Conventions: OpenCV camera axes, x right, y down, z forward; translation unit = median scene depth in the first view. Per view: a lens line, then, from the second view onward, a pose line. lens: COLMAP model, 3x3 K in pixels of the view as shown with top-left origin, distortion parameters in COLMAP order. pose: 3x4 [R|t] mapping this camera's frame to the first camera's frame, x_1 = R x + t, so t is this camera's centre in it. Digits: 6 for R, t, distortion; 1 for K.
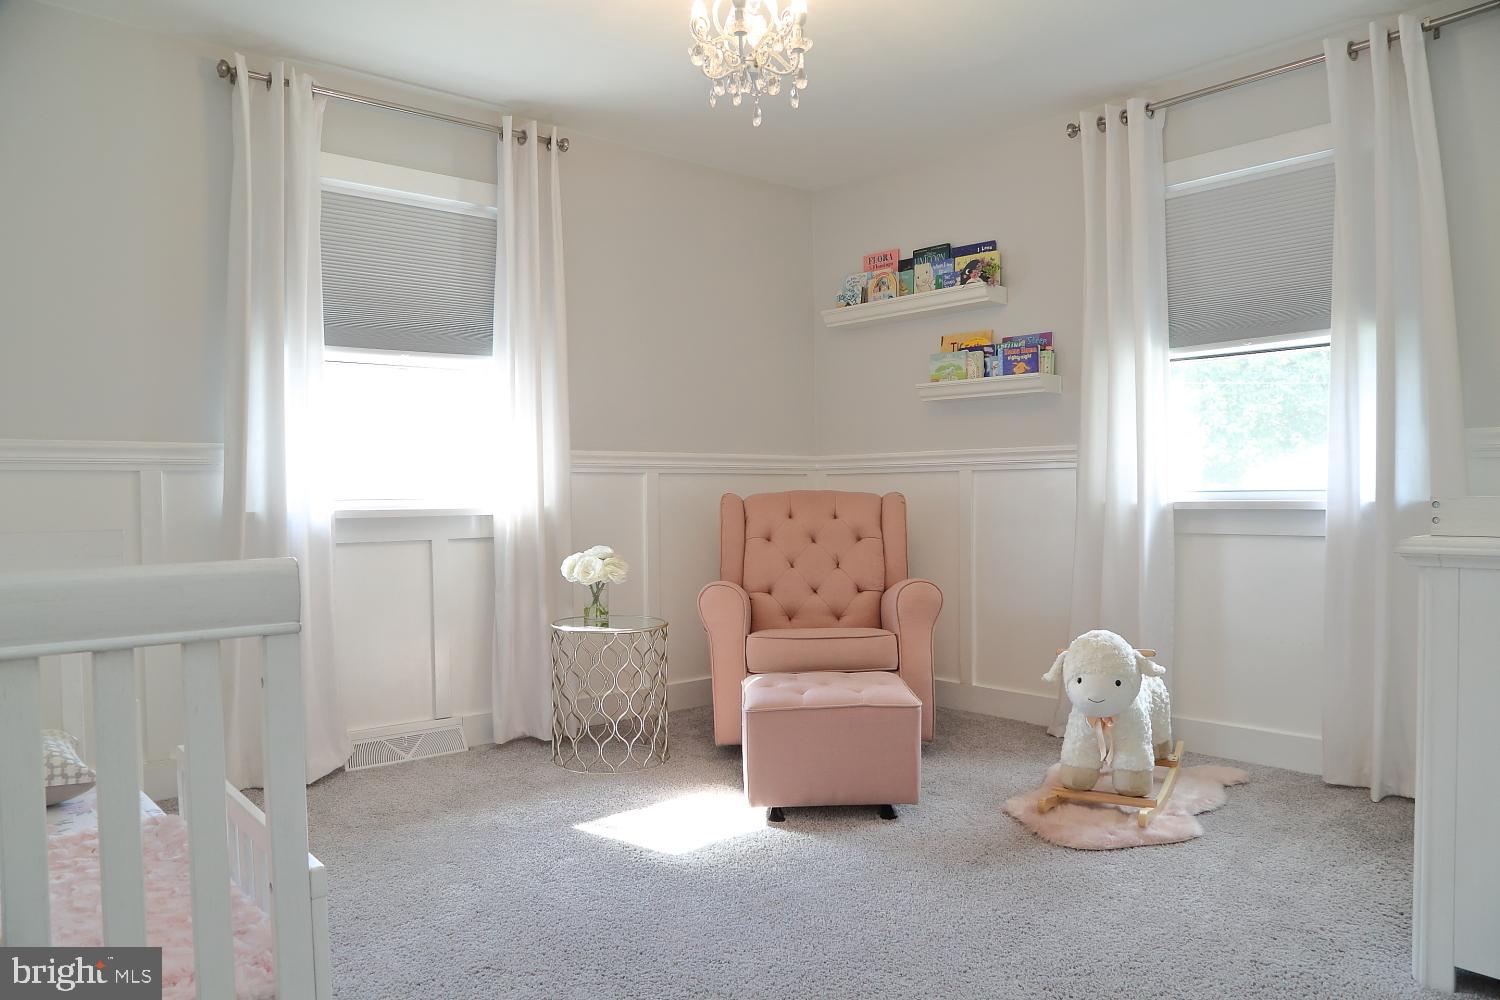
lens RADIAL K [[1049.3, 0, 754.1], [0, 1049.3, 502.7], [0, 0, 1]] dist [-0.095827, 0.053177]
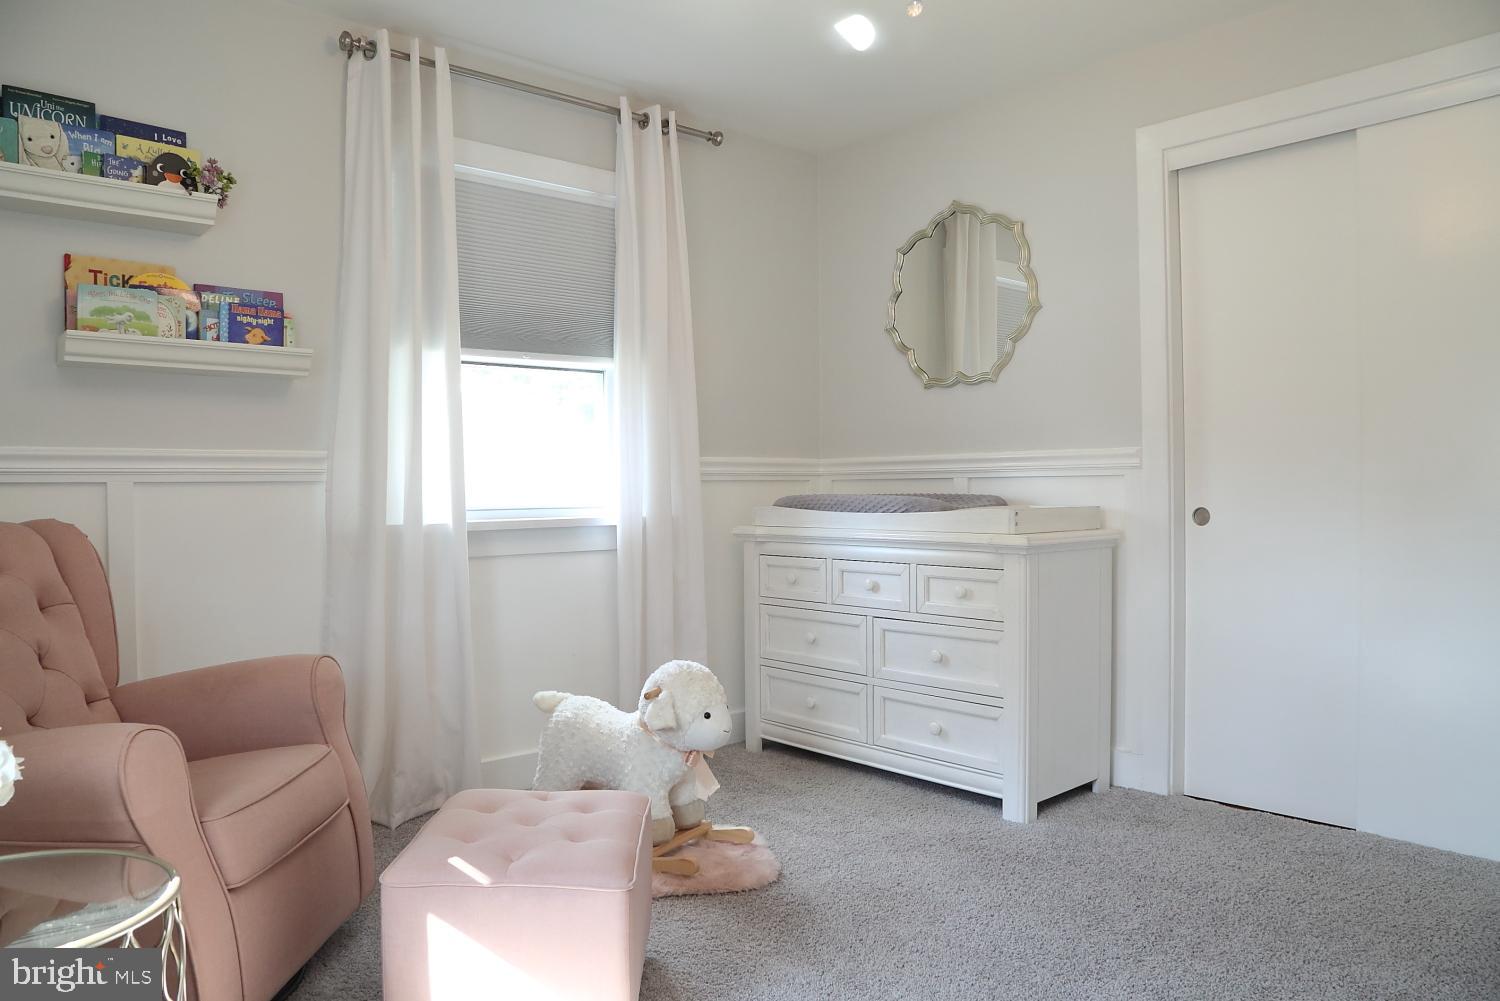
lens RADIAL K [[1049.3, 0, 749.8], [0, 1049.3, 499.2], [0, 0, 1]] dist [-0.095827, 0.053177]
pose [[-0.019844, -0.000368, 0.999803, -0.433148], [0.022748, 0.999741, 0.000820, -0.014105], [-0.999544, 0.022760, -0.019831, 0.687575]]
